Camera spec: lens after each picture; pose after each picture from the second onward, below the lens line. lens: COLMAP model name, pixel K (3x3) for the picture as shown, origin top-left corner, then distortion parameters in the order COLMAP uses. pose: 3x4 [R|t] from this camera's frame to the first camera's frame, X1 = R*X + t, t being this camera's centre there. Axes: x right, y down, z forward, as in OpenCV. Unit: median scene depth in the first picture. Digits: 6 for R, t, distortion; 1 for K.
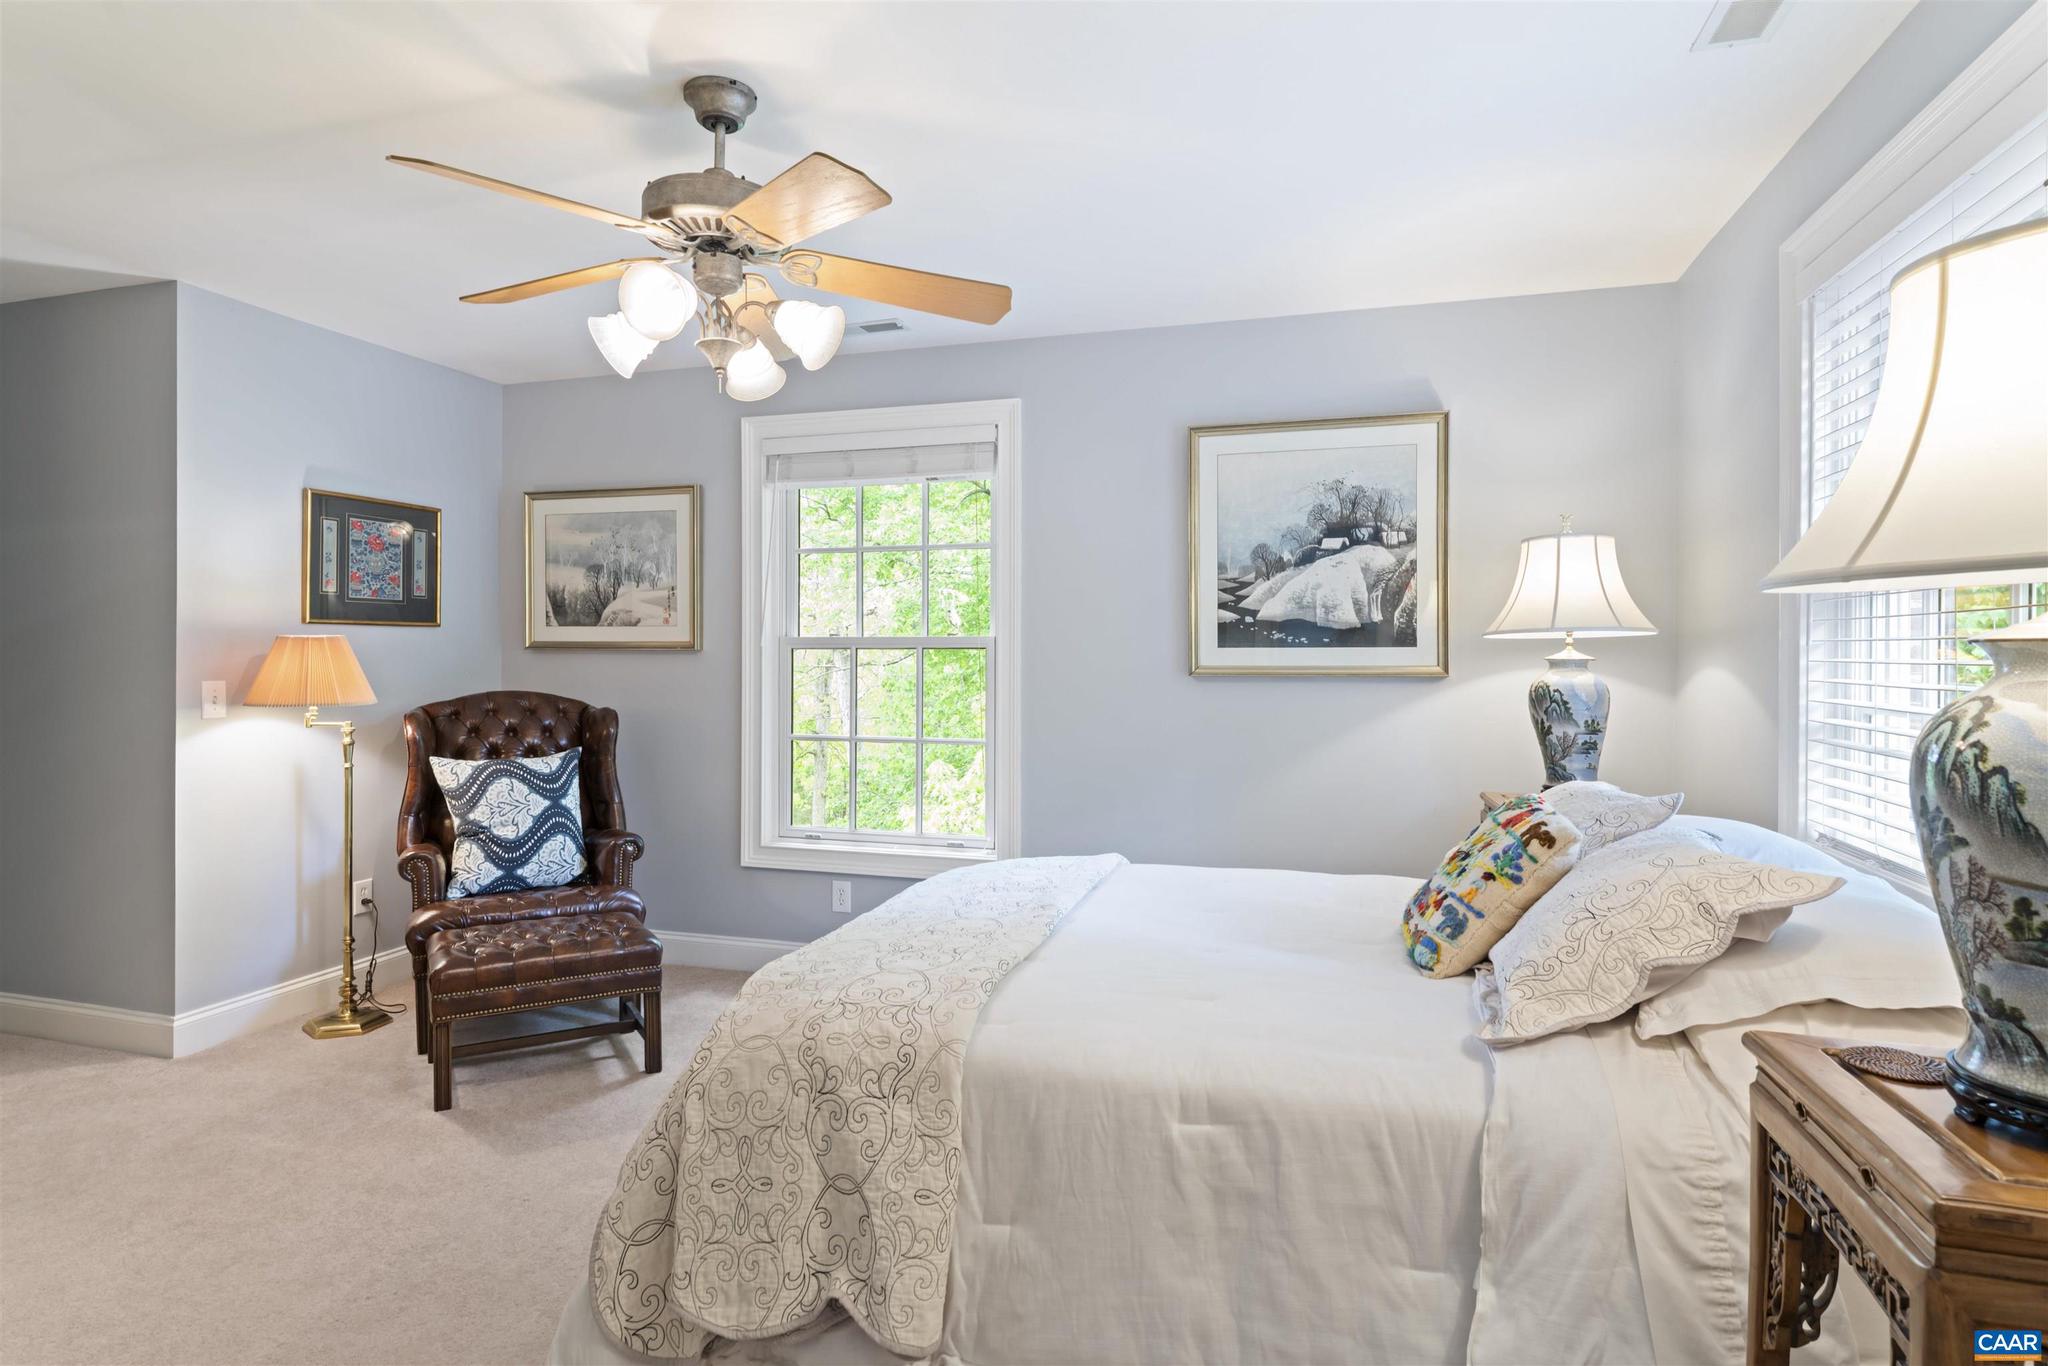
lens RADIAL K [[1090.6, 0, 1015.8], [0, 1090.6, 664.3], [0, 0, 1]] dist [-0.001800, -0.000817]
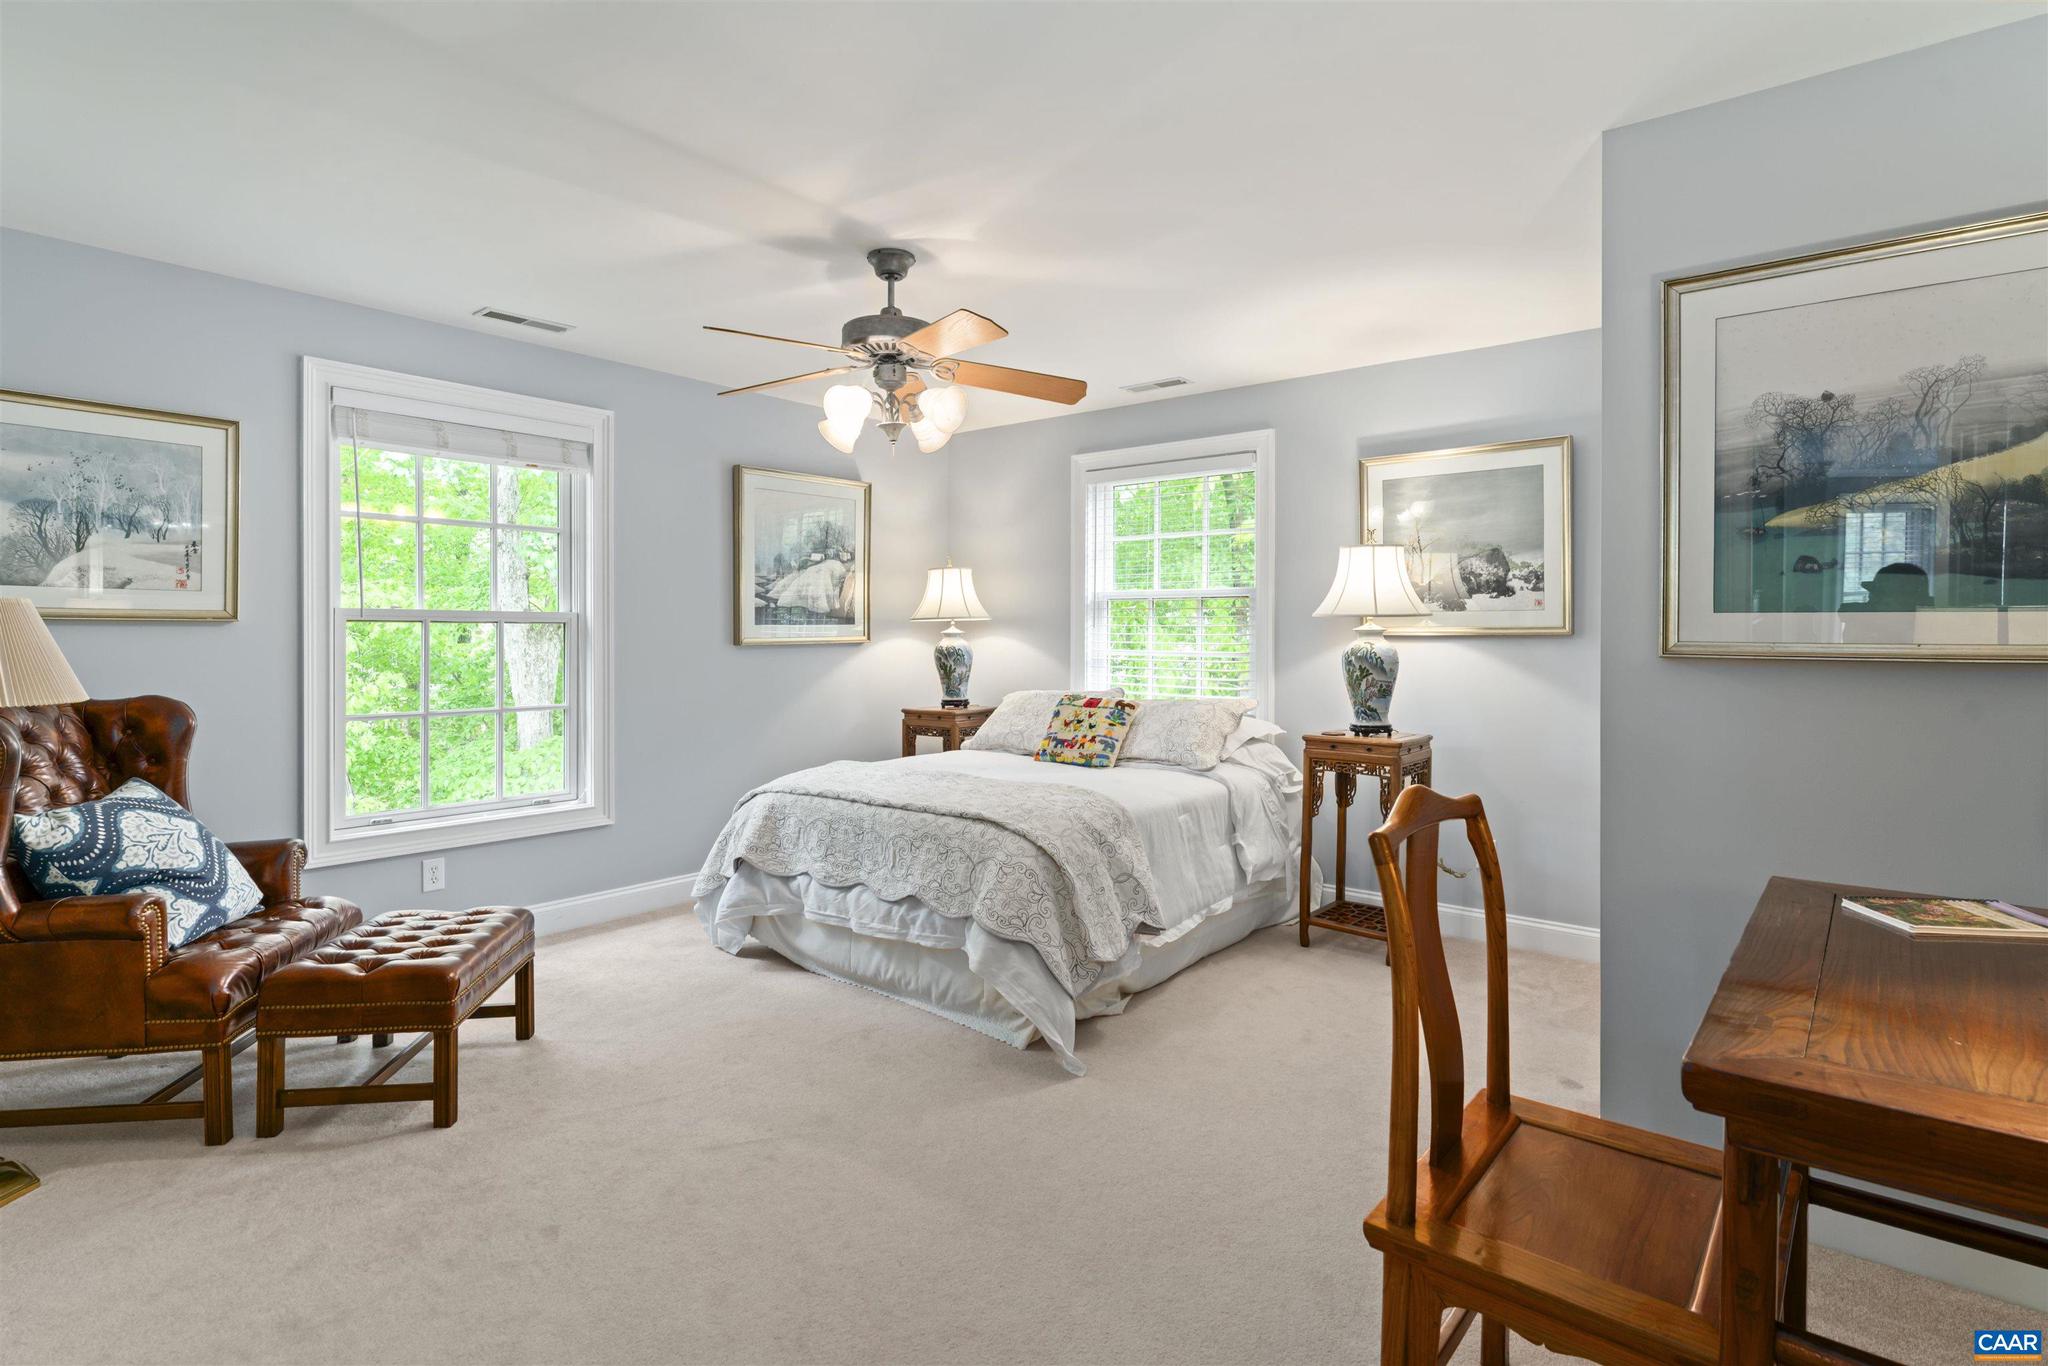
lens RADIAL K [[1017.5, 0, 1029.5], [0, 1017.5, 637.9], [0, 0, 1]] dist [0.004276, -0.000023]
pose [[0.378552, -0.005336, 0.925565, -0.917731], [0.002245, 0.999986, 0.004846, -0.003461], [-0.925577, 0.000243, 0.378558, 0.179280]]
